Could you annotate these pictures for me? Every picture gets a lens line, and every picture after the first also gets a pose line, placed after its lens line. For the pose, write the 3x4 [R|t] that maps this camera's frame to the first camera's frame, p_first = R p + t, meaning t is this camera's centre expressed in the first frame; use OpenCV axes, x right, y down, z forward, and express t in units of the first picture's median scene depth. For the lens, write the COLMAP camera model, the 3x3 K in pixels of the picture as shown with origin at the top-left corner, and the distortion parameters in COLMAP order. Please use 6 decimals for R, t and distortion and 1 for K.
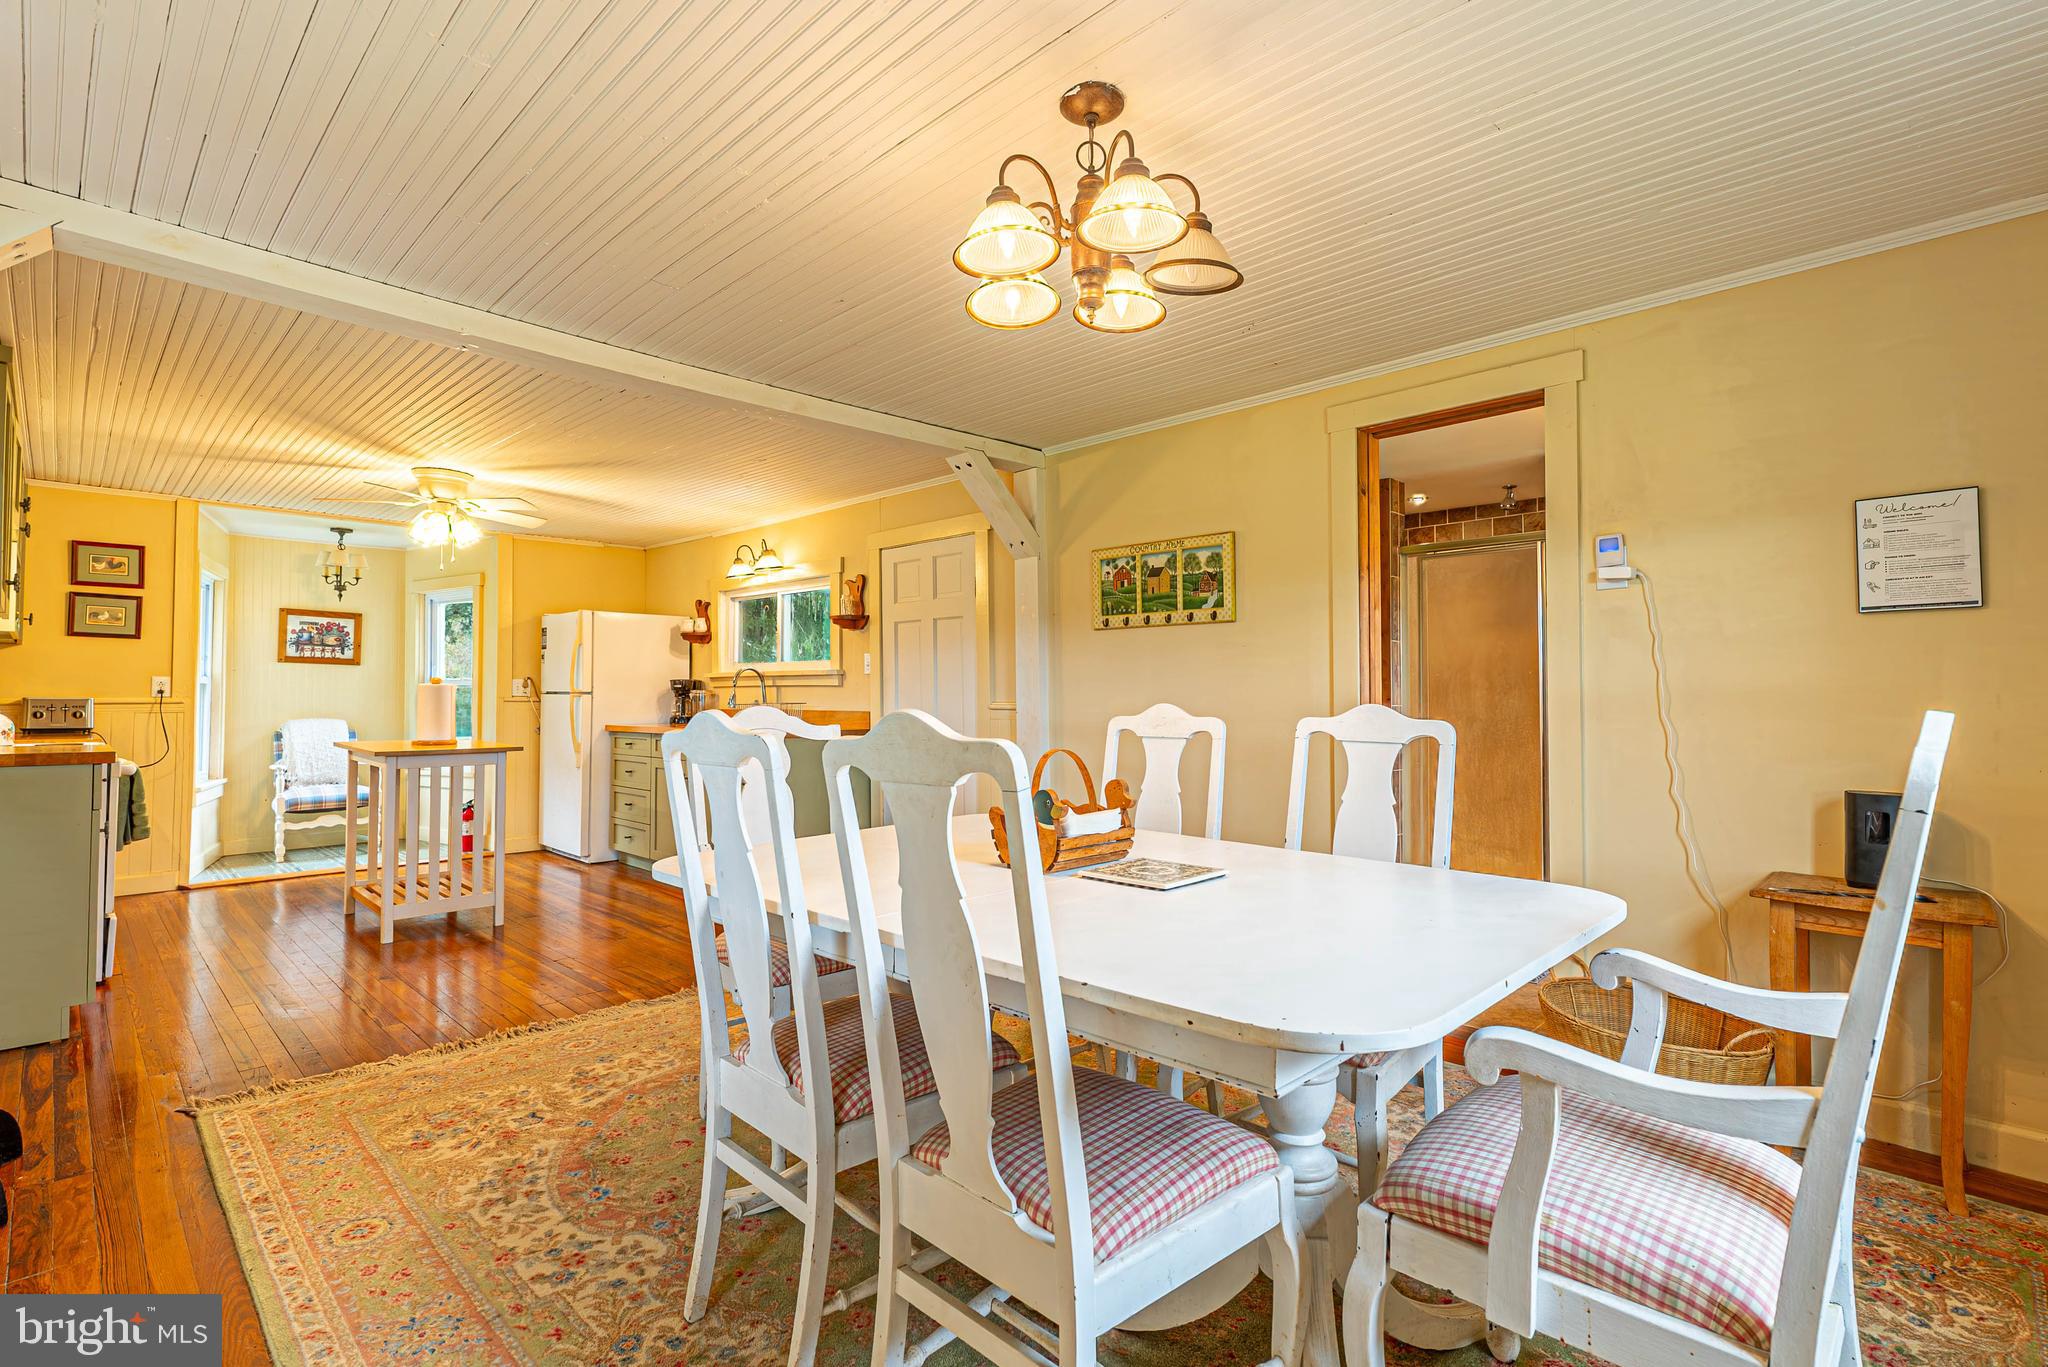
lens RADIAL K [[951.9, 0, 1030.8], [0, 951.9, 671.6], [0, 0, 1]] dist [-0.000415, -0.000783]
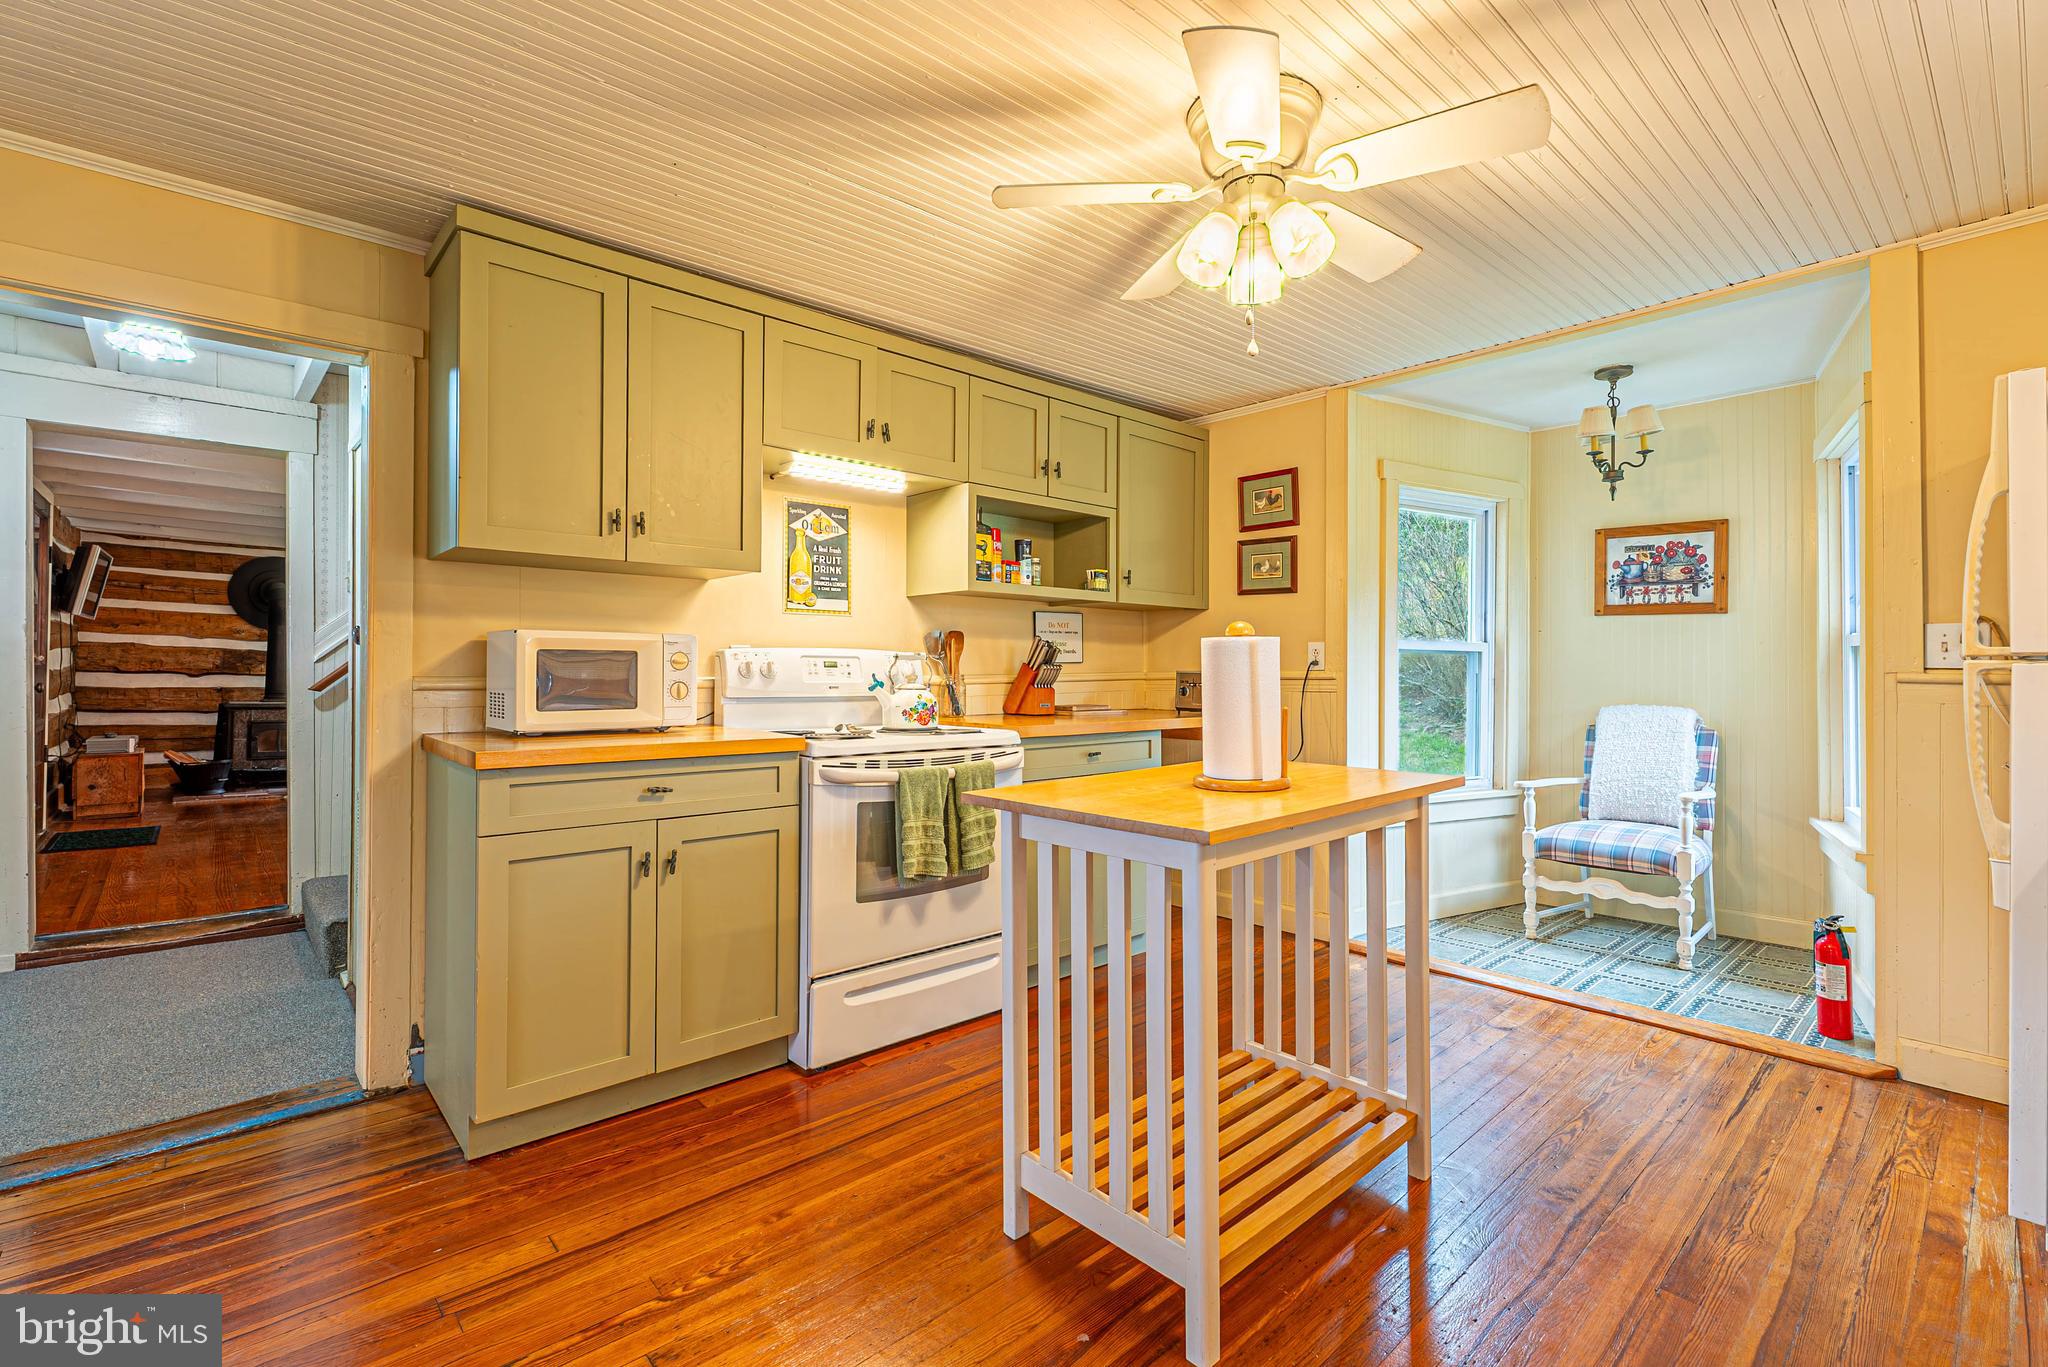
lens RADIAL K [[951.9, 0, 1030.8], [0, 951.9, 671.6], [0, 0, 1]] dist [-0.000415, -0.000783]
pose [[-0.047268, -0.004512, -0.998872, -0.143589], [0.025428, 0.999660, -0.005719, 0.021039], [0.998559, -0.025670, -0.047138, 0.653239]]
